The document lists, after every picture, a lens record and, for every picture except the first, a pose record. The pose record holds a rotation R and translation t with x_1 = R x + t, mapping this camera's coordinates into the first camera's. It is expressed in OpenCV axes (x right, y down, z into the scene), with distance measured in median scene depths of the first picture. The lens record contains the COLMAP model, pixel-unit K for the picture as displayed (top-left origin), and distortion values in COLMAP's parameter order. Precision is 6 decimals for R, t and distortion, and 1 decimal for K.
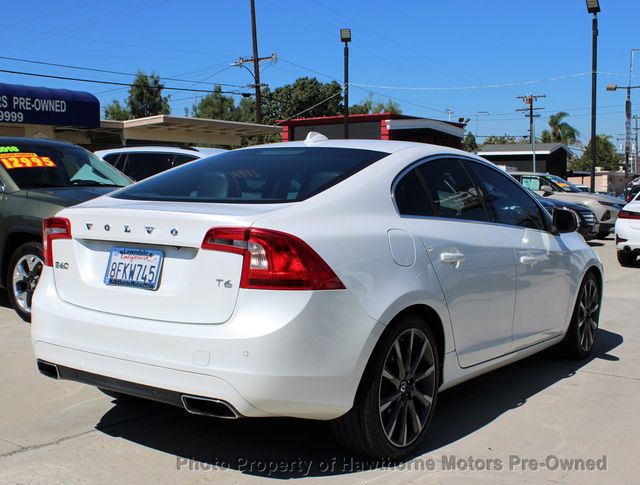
lens RADIAL K [[826.9, 0, 321.2], [0, 826.9, 244.3], [0, 0, 1]] dist [-0.175010, 0.000000]
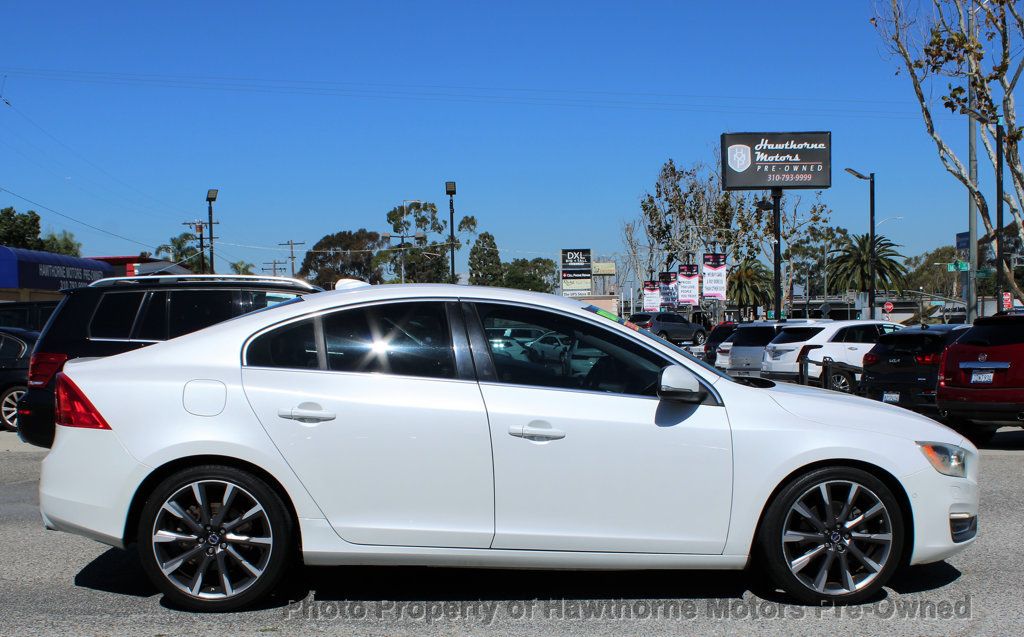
lens RADIAL K [[1170.8, 0, 516.5], [0, 1170.8, 320.7], [0, 0, 1]] dist [-0.034432, 0.000000]
pose [[0.810979, -0.011171, 0.584968, -4.332351], [0.055439, 0.996786, -0.057822, 0.094786], [-0.582442, 0.079322, 0.808993, -3.463493]]
